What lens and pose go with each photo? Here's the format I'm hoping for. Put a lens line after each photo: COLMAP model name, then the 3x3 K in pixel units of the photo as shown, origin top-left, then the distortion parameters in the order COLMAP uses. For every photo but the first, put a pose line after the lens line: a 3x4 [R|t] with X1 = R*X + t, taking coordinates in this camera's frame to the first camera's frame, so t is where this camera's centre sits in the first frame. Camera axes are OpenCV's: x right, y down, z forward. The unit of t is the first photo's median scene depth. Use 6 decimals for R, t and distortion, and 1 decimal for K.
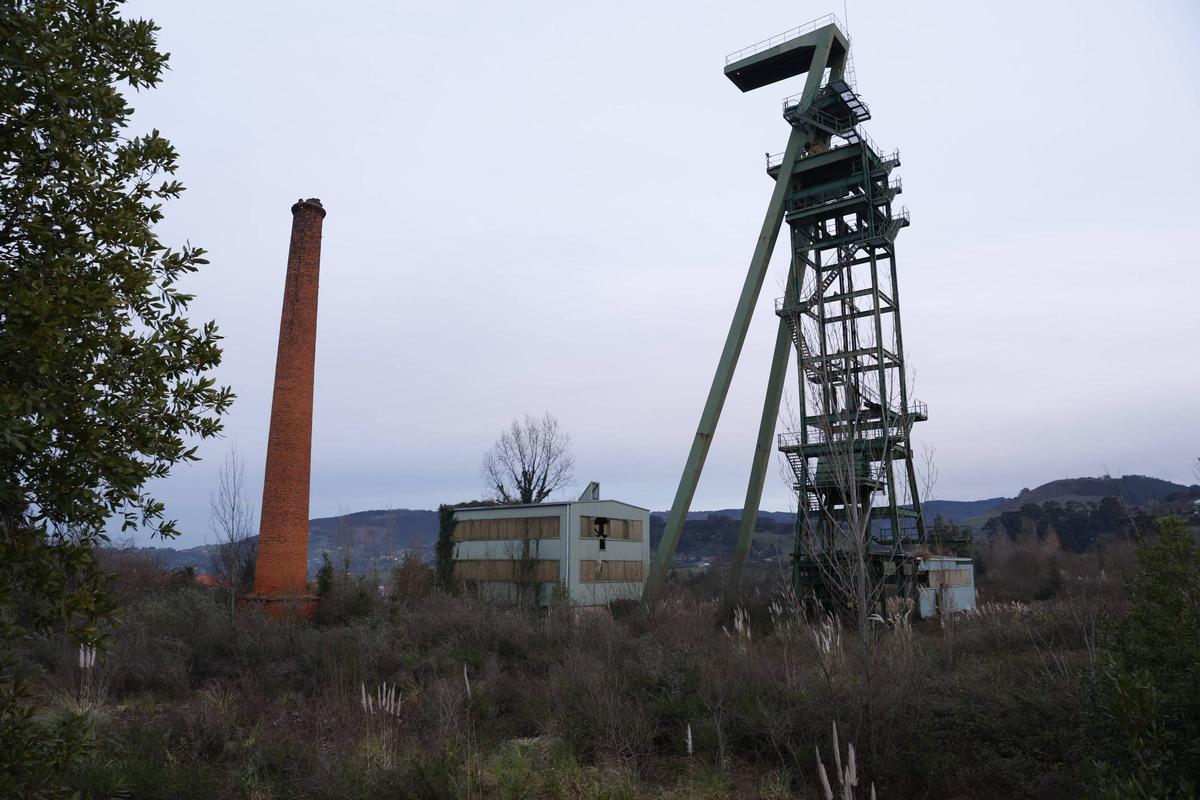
lens RADIAL K [[833.0, 0, 595.4], [0, 833.0, 402.3], [0, 0, 1]] dist [-0.113173, 0.089607]
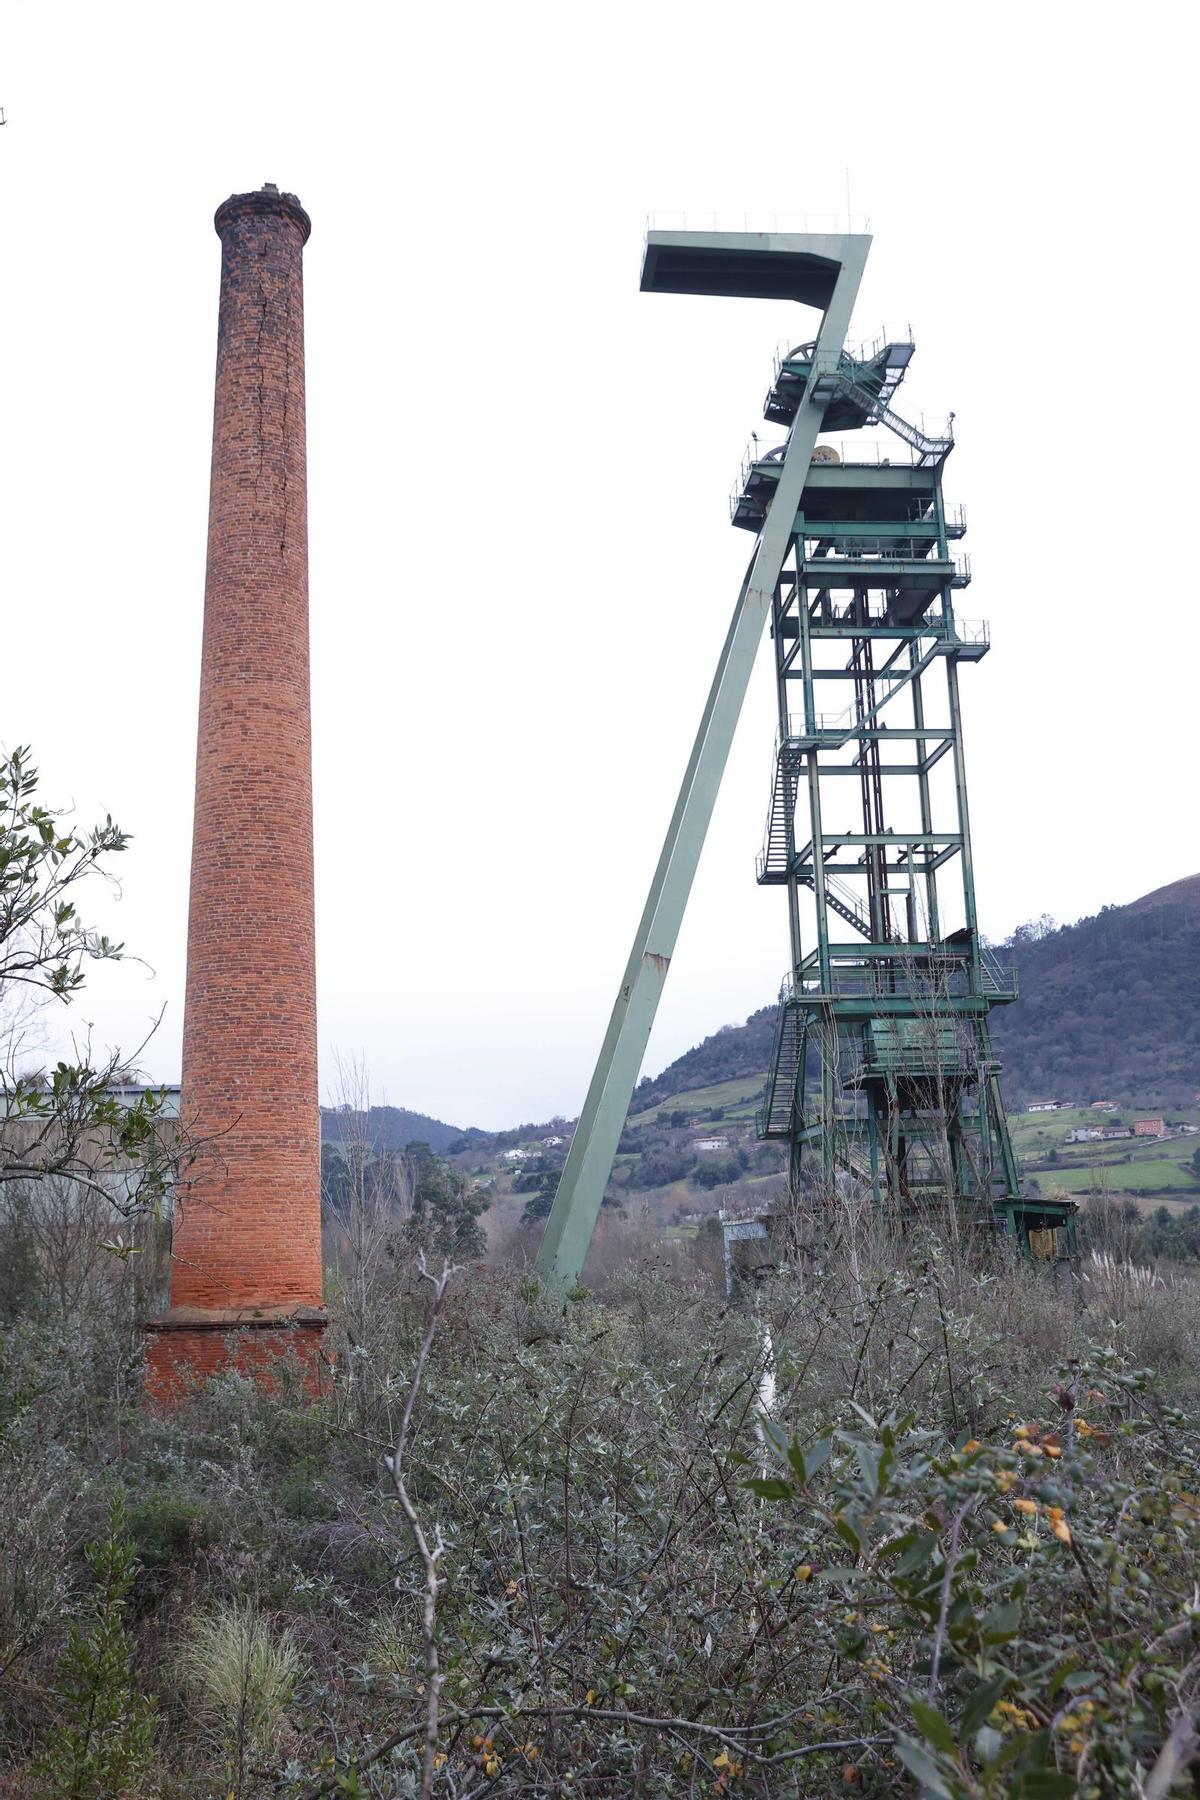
lens RADIAL K [[1677.7, 0, 600.0], [0, 1677.7, 900.0], [0, 0, 1]] dist [-0.014895, 0.001679]
pose [[0.729953, 0.118977, 0.673063, -0.569078], [-0.102878, 0.992640, -0.063894, 0.072082], [-0.675711, -0.022603, 0.736820, 0.293215]]
